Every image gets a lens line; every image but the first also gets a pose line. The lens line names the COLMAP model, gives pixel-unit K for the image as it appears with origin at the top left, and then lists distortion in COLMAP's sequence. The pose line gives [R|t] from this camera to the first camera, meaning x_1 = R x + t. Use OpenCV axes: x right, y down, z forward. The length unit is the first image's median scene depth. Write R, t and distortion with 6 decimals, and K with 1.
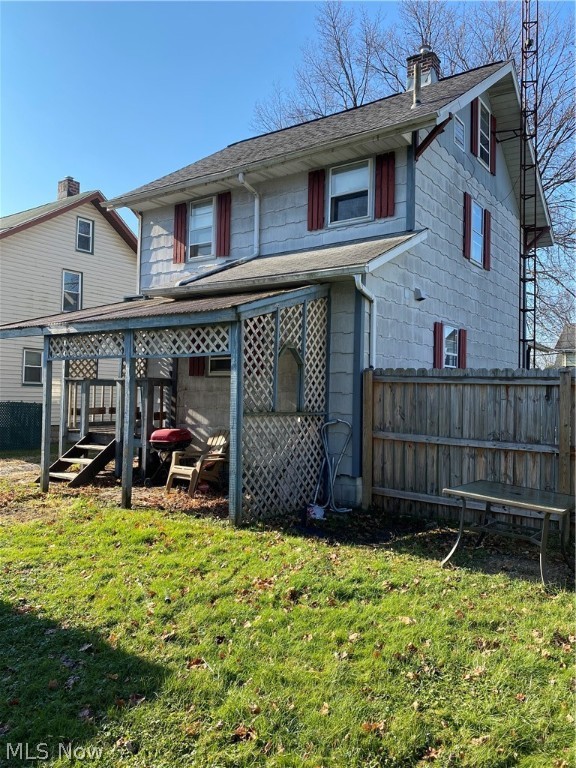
lens RADIAL K [[576.5, 0, 288.0], [0, 576.5, 384.0], [0, 0, 1]] dist [0.031120, -0.050784]
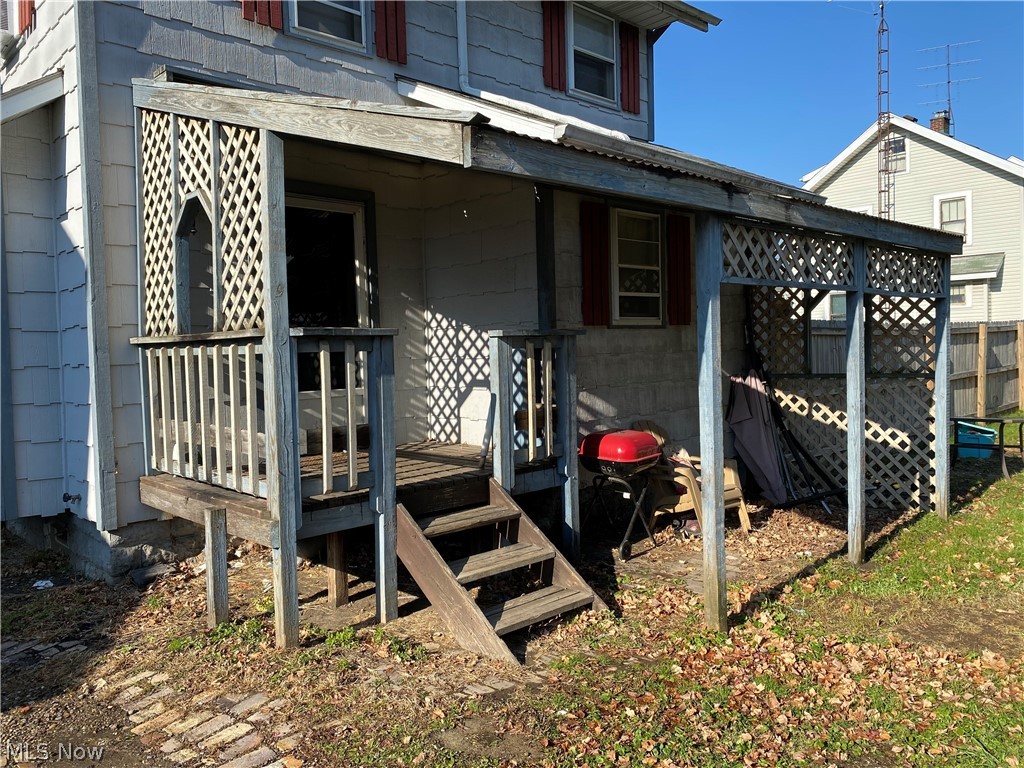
lens RADIAL K [[768.7, 0, 512.0], [0, 768.7, 384.0], [0, 0, 1]] dist [0.031120, -0.050784]
pose [[0.209016, -0.071253, 0.975313, -0.852393], [0.001384, 0.997363, 0.072567, -0.012287], [-0.977911, -0.013818, 0.208563, 0.930240]]
